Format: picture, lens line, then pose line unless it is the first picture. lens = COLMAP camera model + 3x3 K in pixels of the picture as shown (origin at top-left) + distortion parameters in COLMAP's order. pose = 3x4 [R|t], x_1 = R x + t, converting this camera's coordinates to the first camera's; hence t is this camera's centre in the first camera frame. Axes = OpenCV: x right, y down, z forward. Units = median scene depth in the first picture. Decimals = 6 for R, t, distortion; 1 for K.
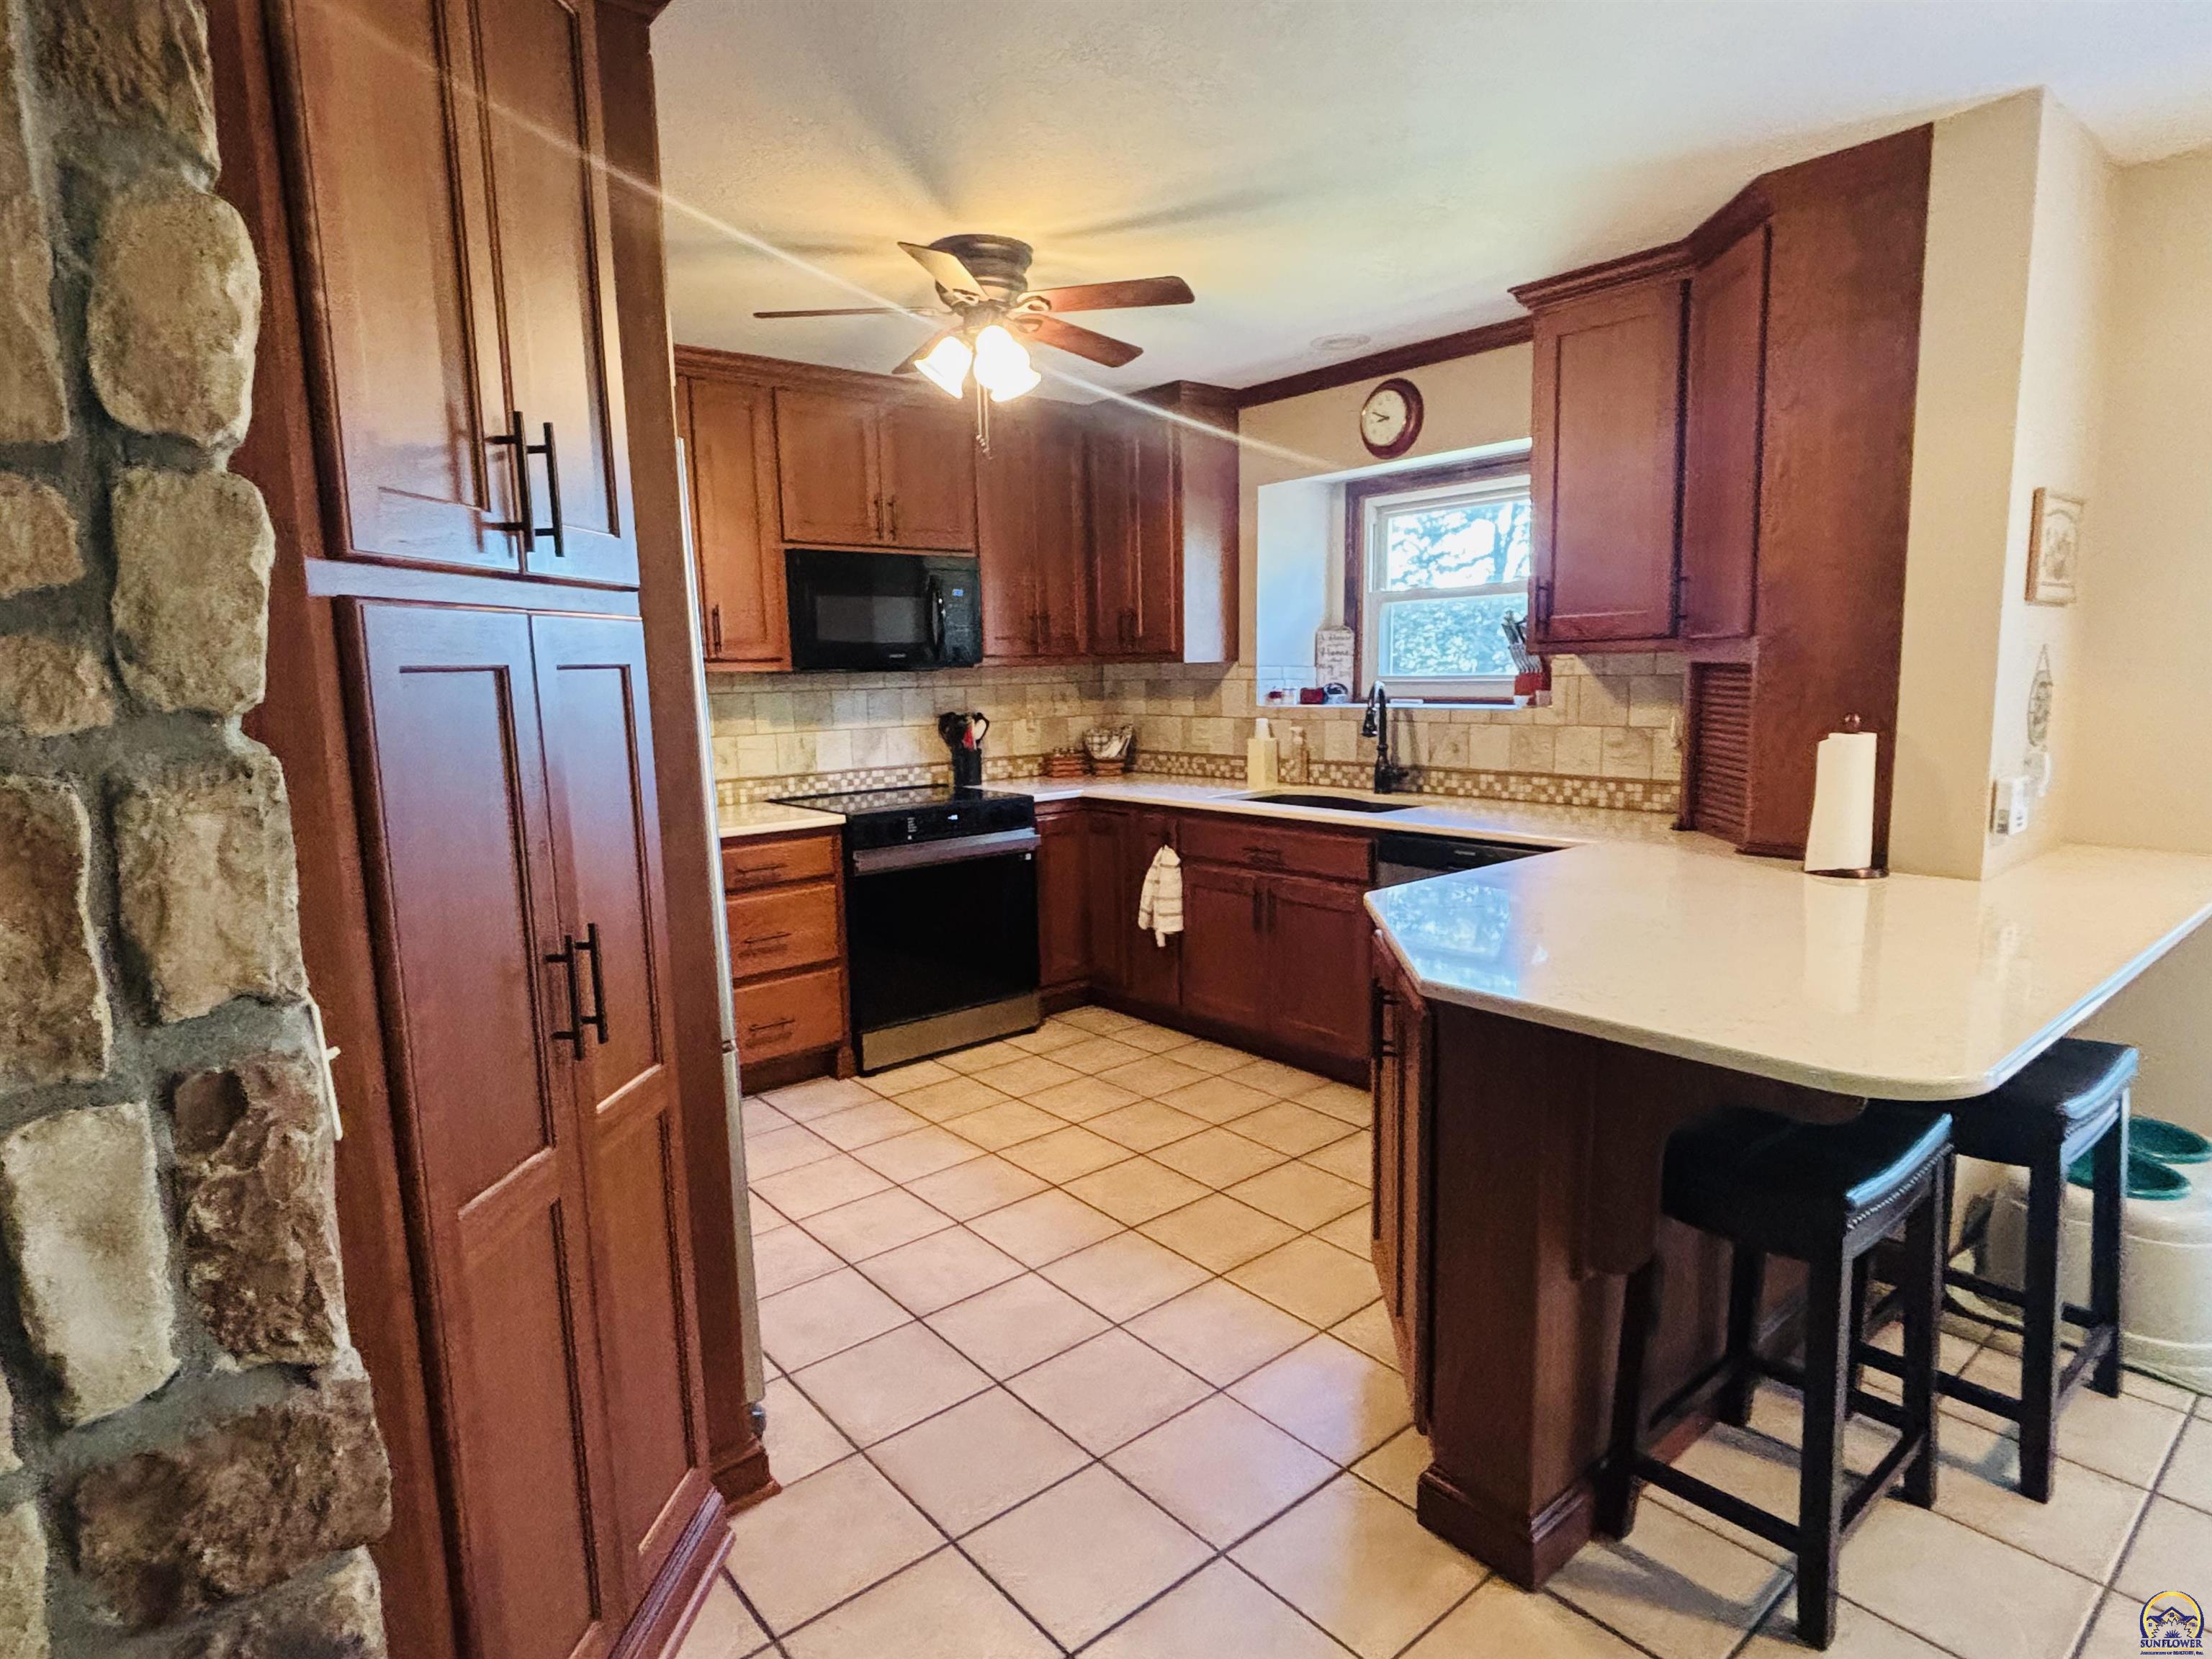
lens RADIAL K [[1197.3, 0, 1094.3], [0, 1197.3, 840.3], [0, 0, 1]] dist [-0.001639, -0.003217]
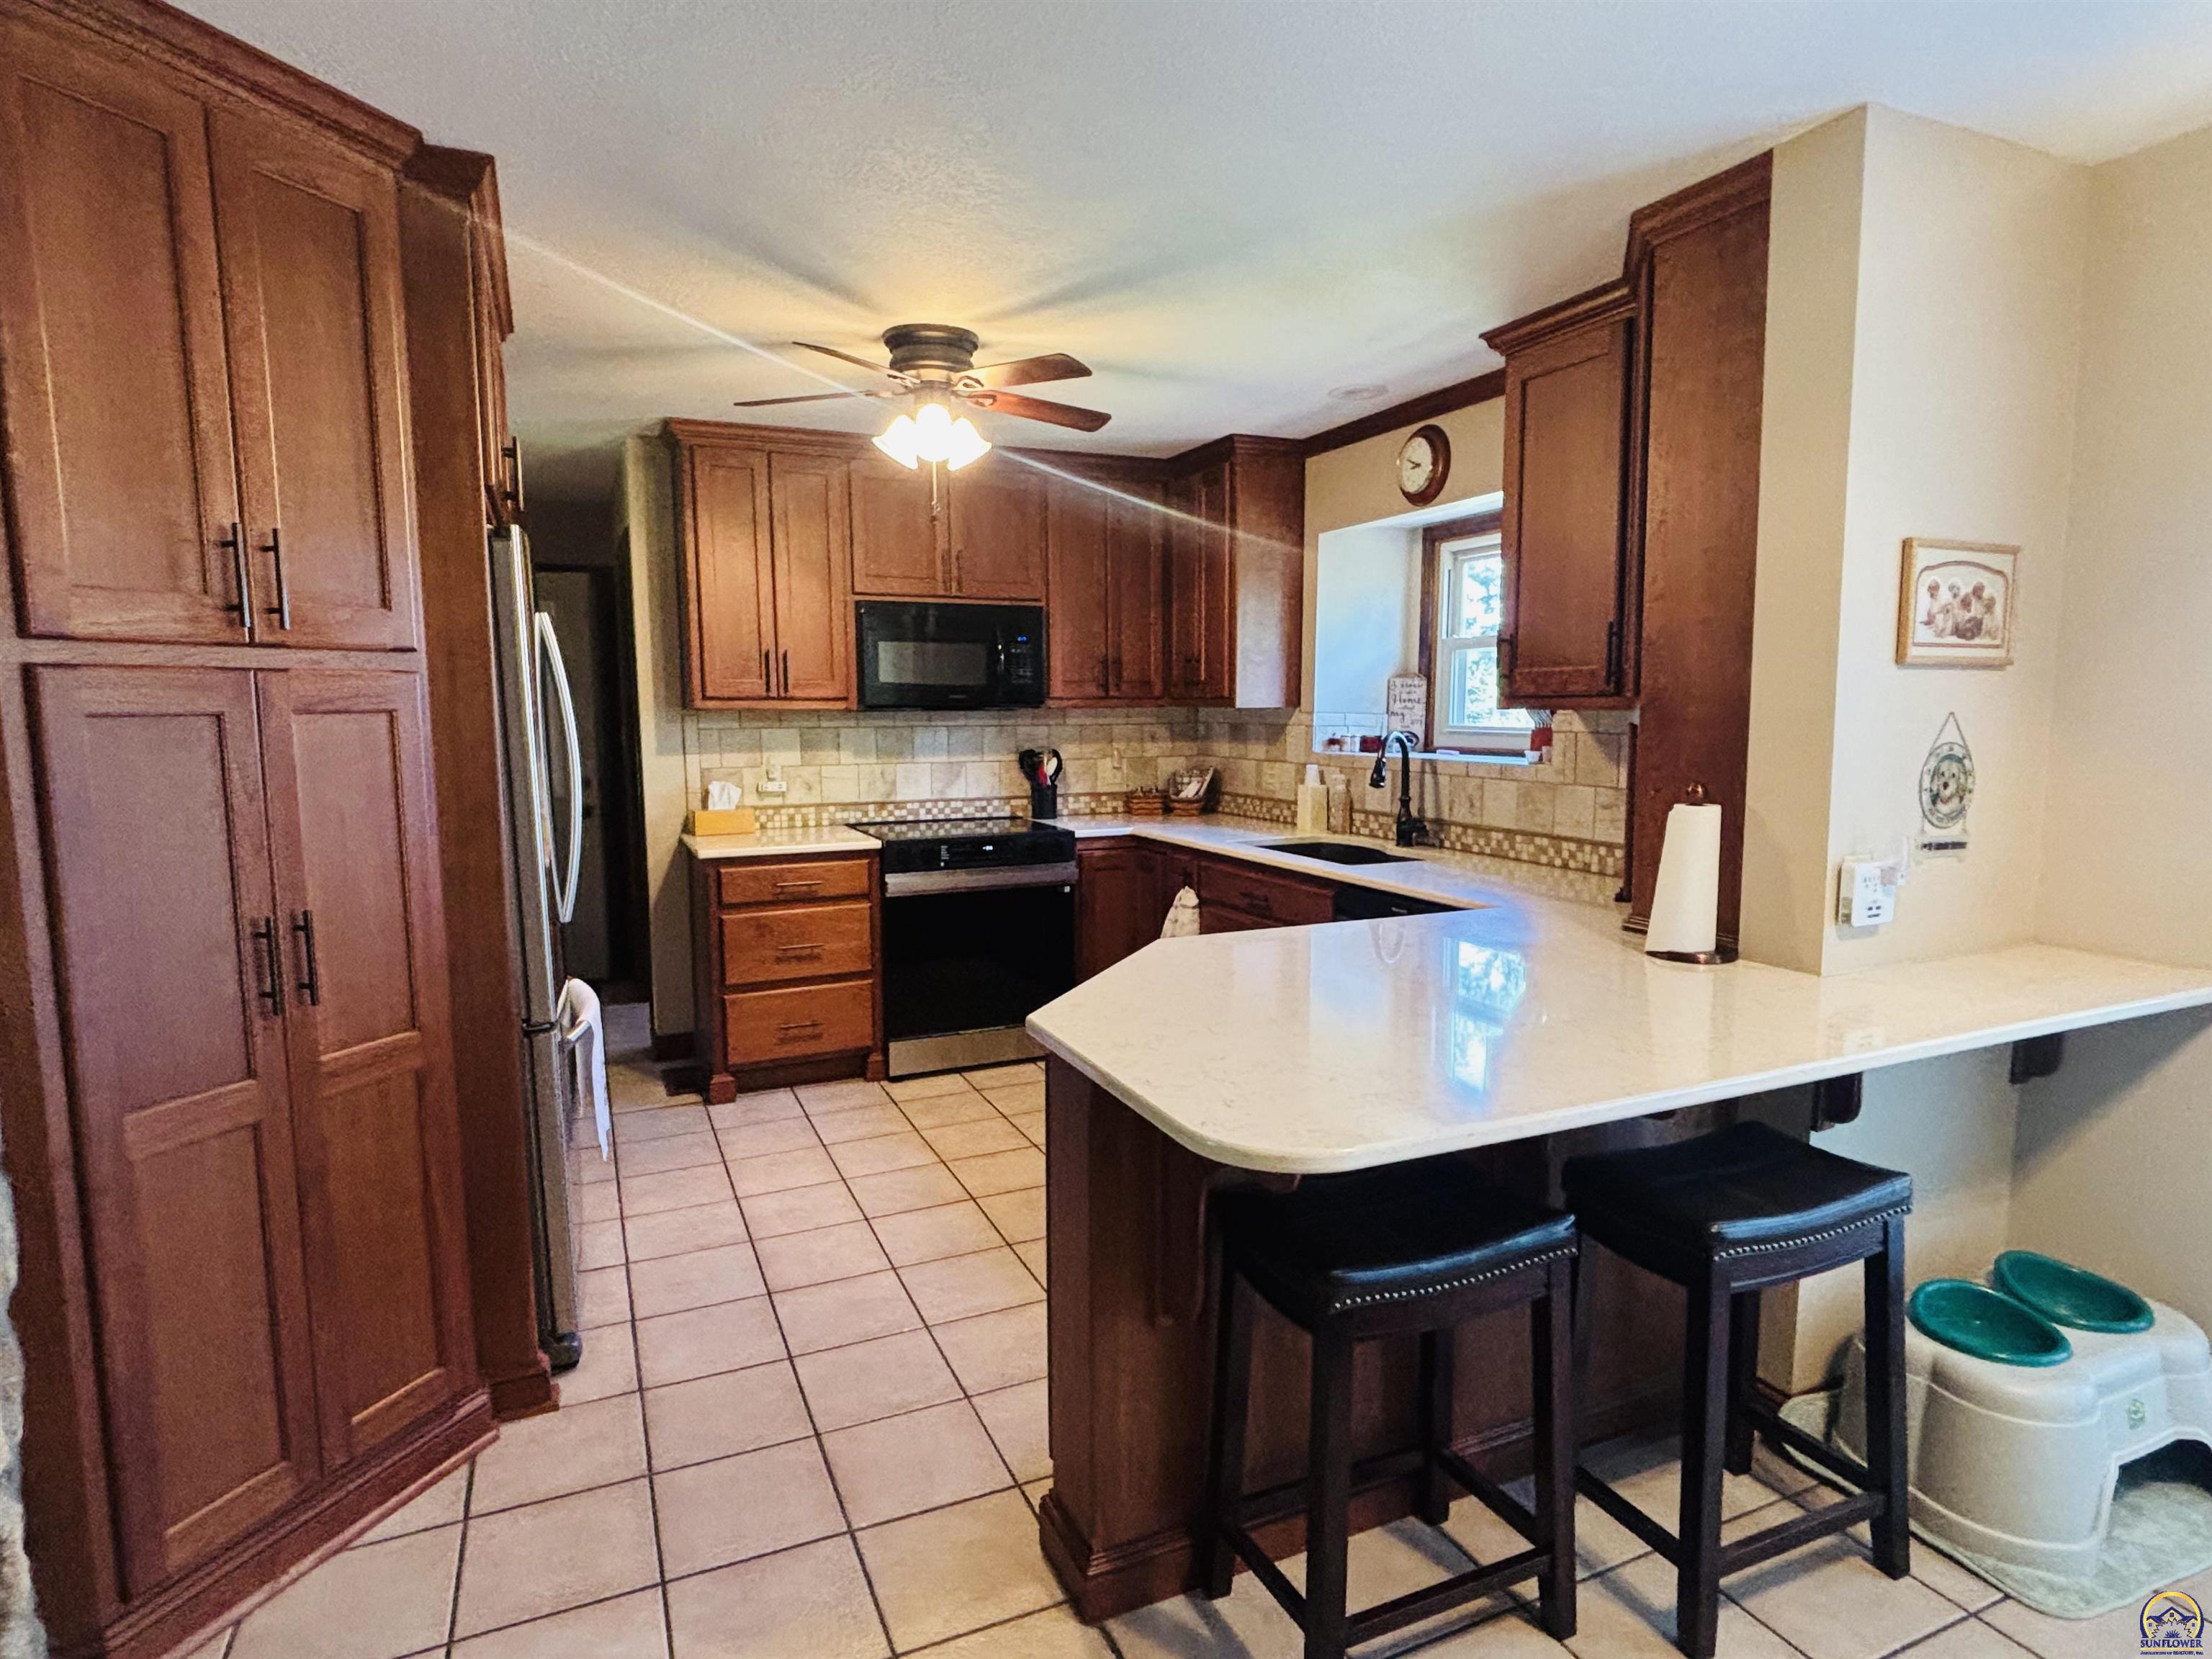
lens RADIAL K [[1197.3, 0, 1097.2], [0, 1197.3, 838.7], [0, 0, 1]] dist [-0.001639, -0.003217]
pose [[0.962181, 0.049461, -0.267882, 0.280762], [-0.057093, 0.998153, -0.020771, -0.011494], [0.266360, 0.035279, 0.963228, -0.006157]]
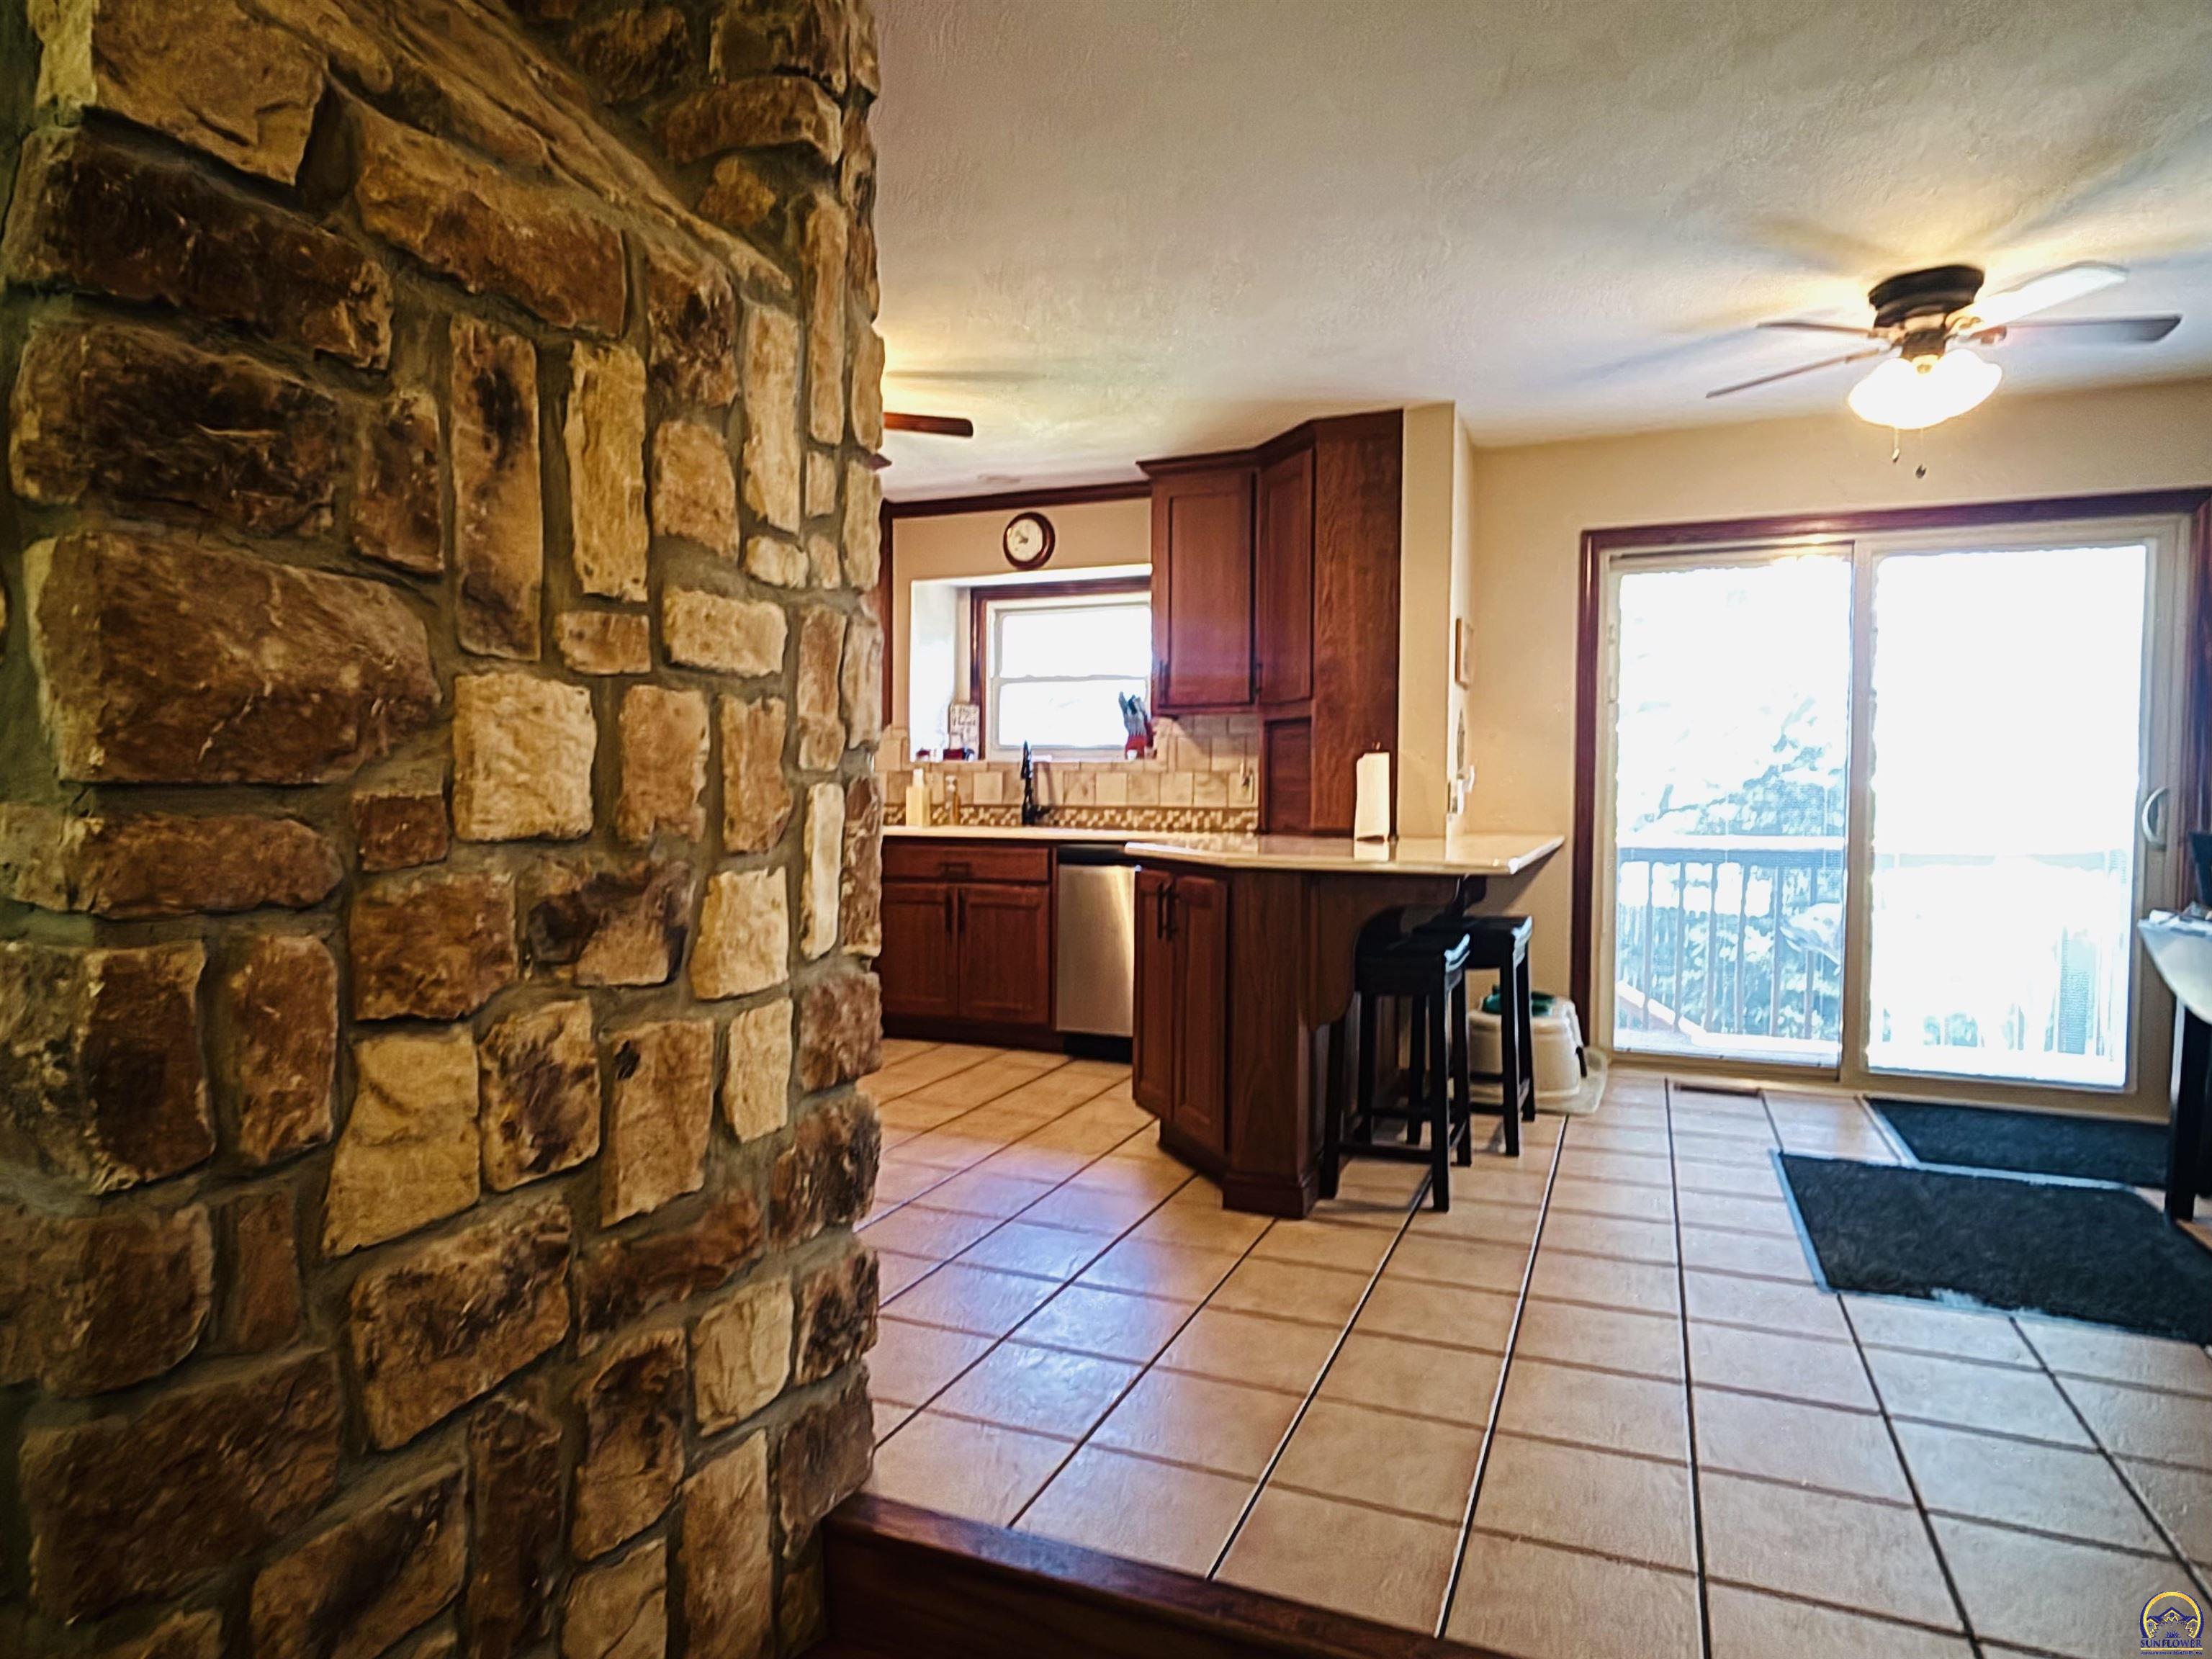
lens RADIAL K [[1237.5, 0, 1109.7], [0, 1237.5, 839.7], [0, 0, 1]] dist [0.049053, 0.000009]
pose [[0.887700, 0.013070, 0.460236, -0.309394], [0.038739, 0.993932, -0.102946, 0.121906], [-0.458789, 0.109215, 0.881808, -0.214021]]
